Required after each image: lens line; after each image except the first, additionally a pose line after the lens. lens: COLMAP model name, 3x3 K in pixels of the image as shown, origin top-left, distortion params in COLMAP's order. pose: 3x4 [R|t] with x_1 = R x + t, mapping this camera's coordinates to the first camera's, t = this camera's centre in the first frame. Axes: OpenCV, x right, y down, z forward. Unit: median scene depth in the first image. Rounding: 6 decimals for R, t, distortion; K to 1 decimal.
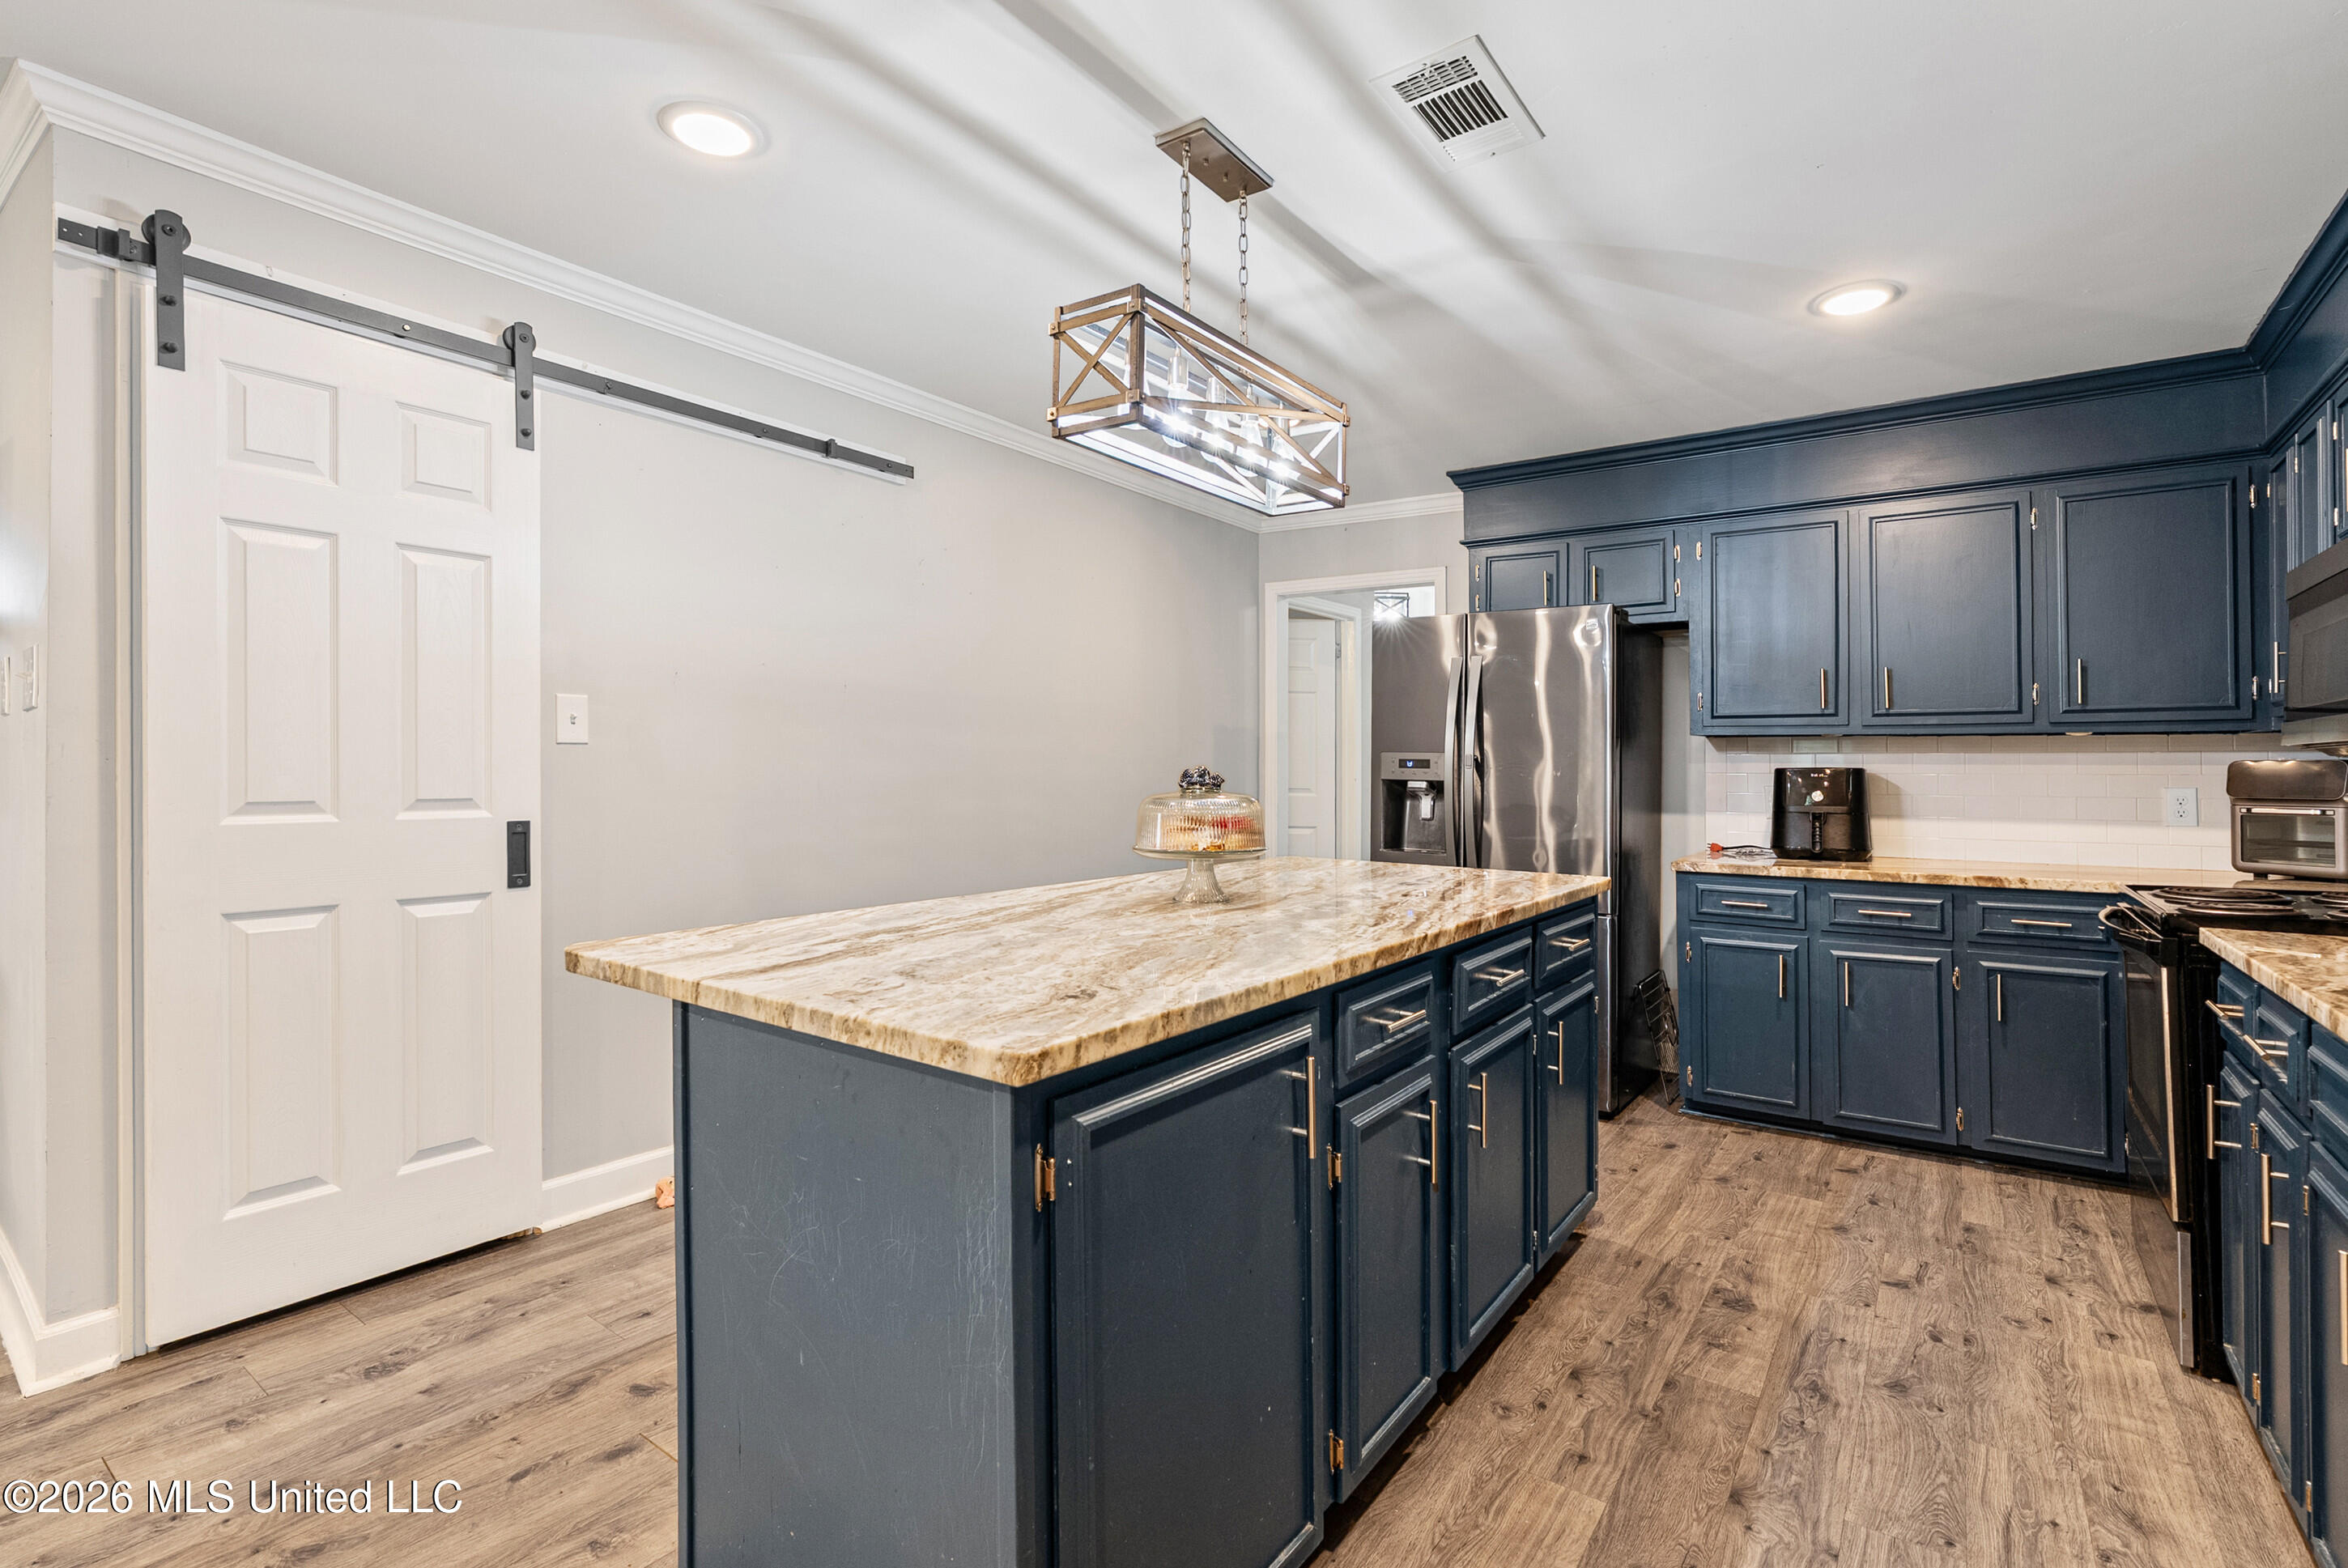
lens RADIAL K [[1050.5, 0, 1197.2], [0, 1050.5, 796.0], [0, 0, 1]] dist [-0.009415, -0.000093]
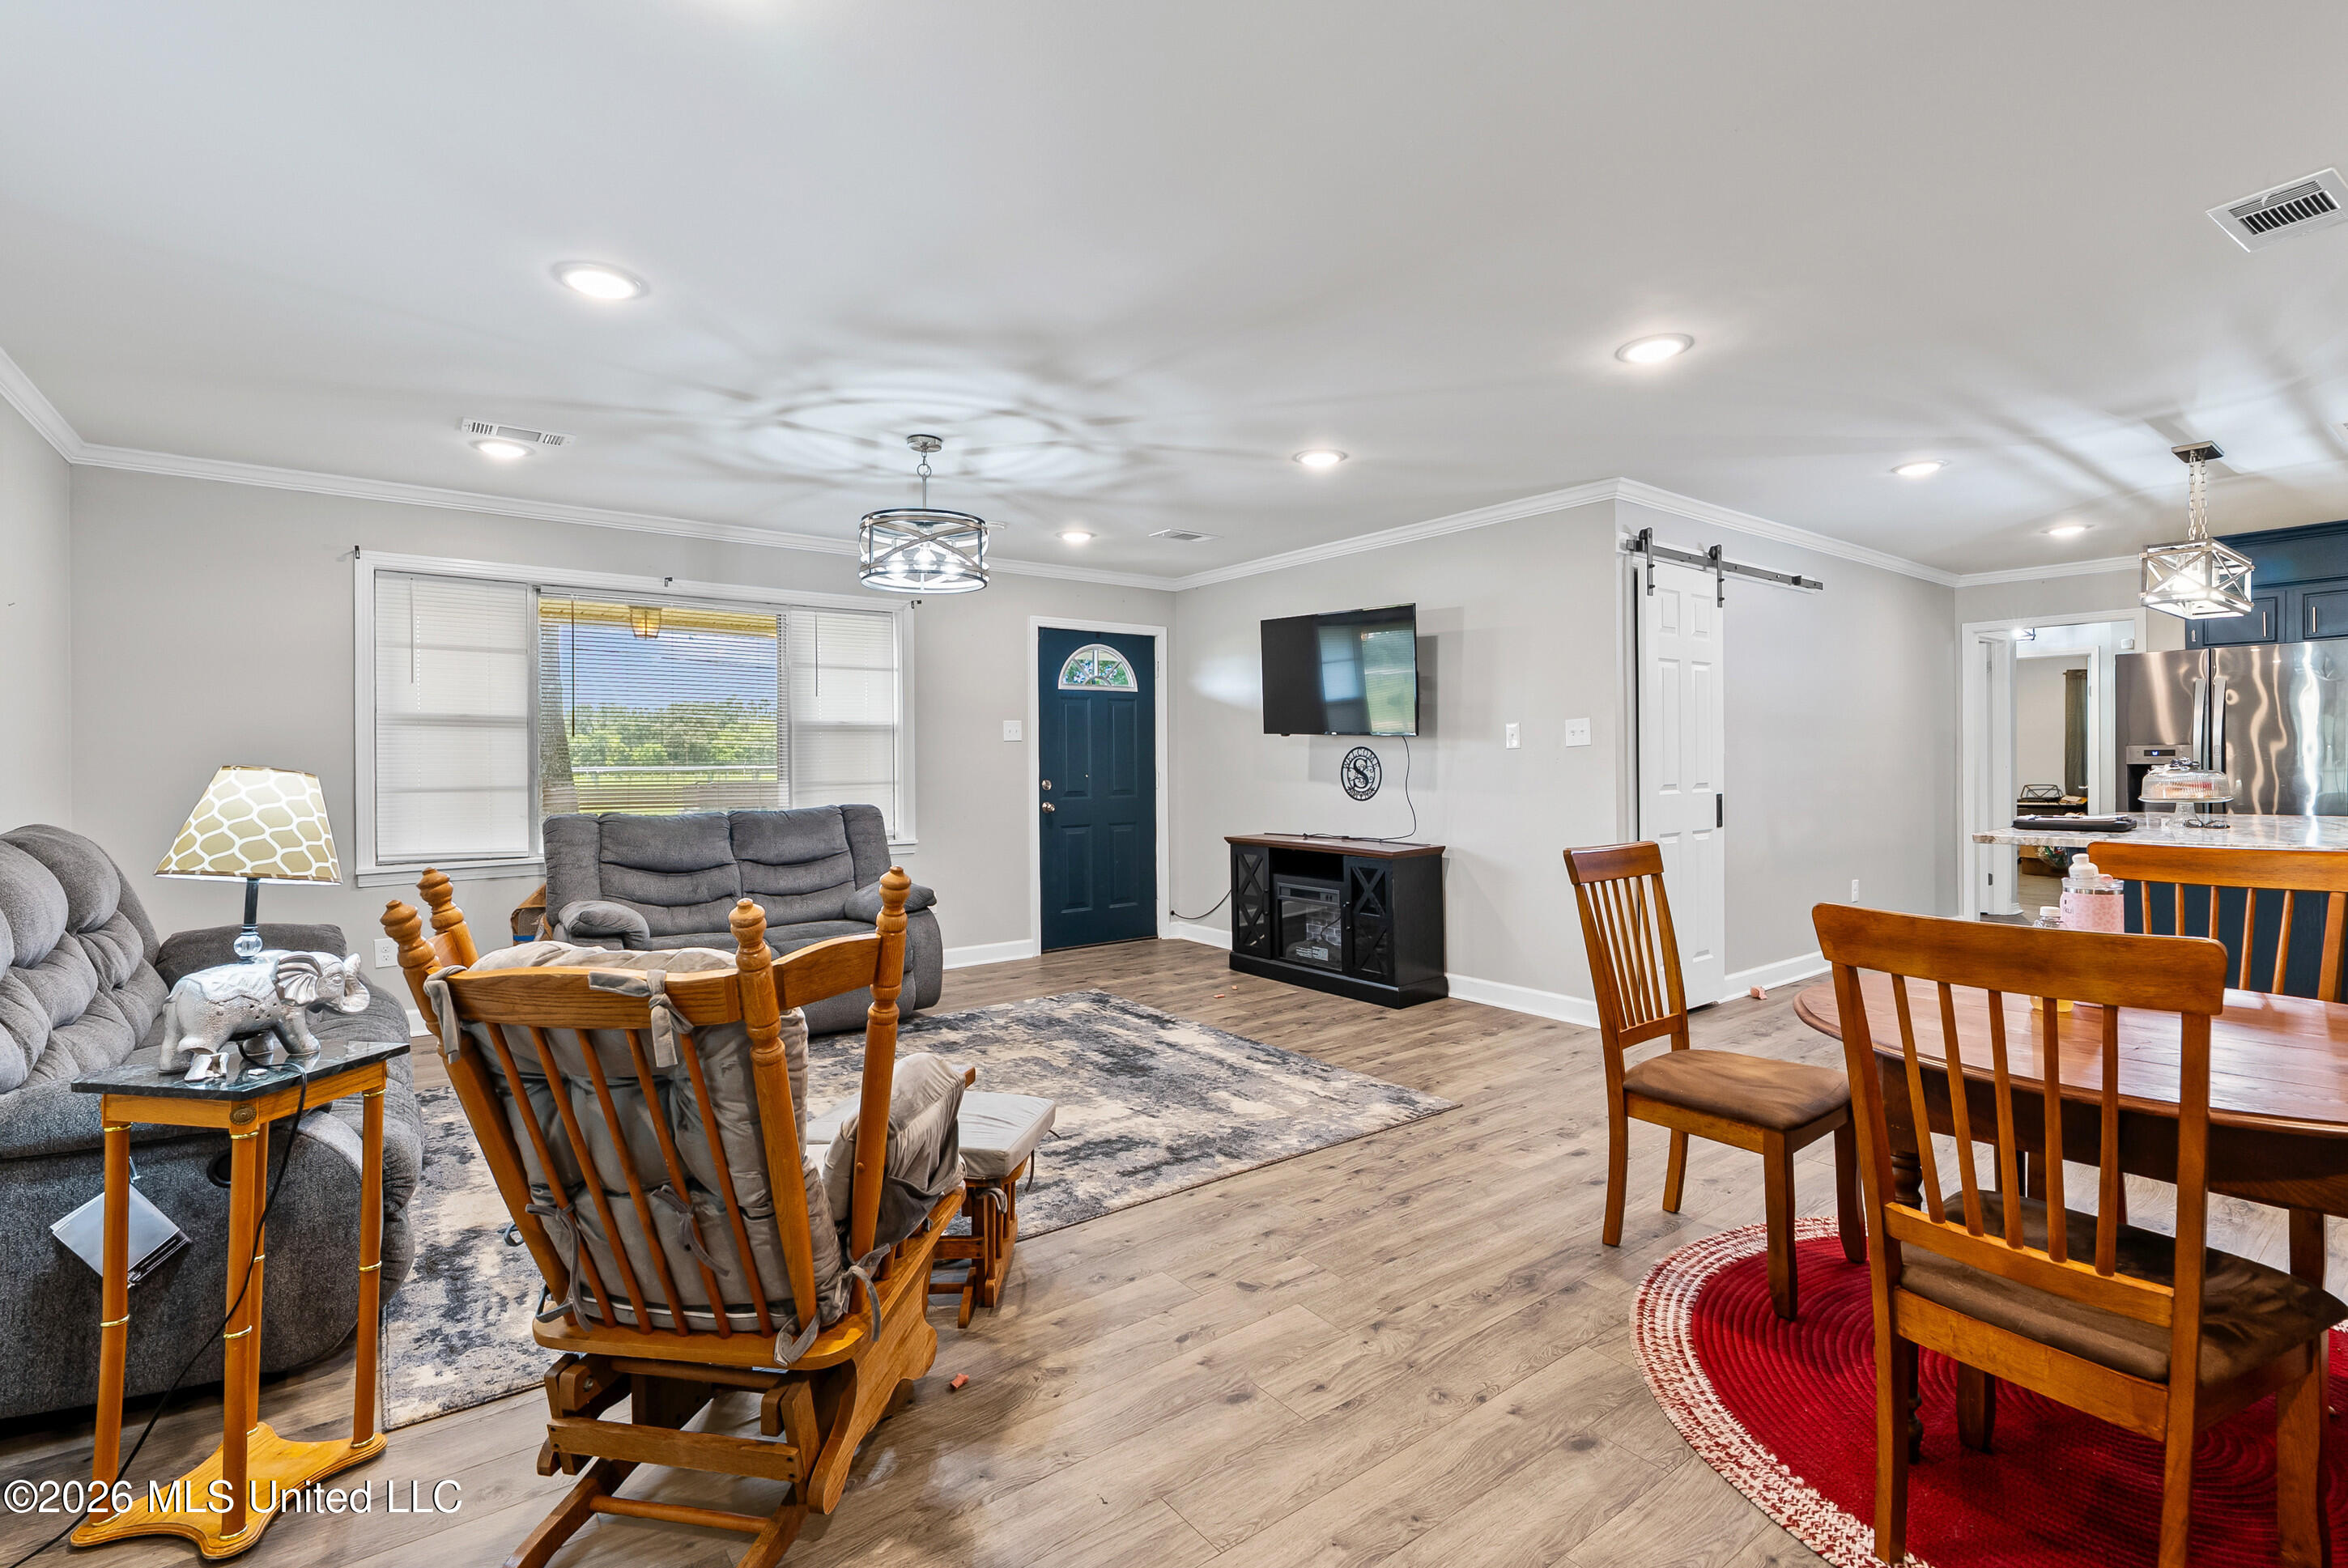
lens RADIAL K [[1052.0, 0, 1174.0], [0, 1052.0, 784.0], [0, 0, 1]] dist [-0.002556, -0.000332]
pose [[0.953234, -0.017296, -0.301738, -1.096574], [0.013935, 0.999815, -0.013287, 0.017813], [0.301912, 0.008461, 0.953298, -1.293279]]
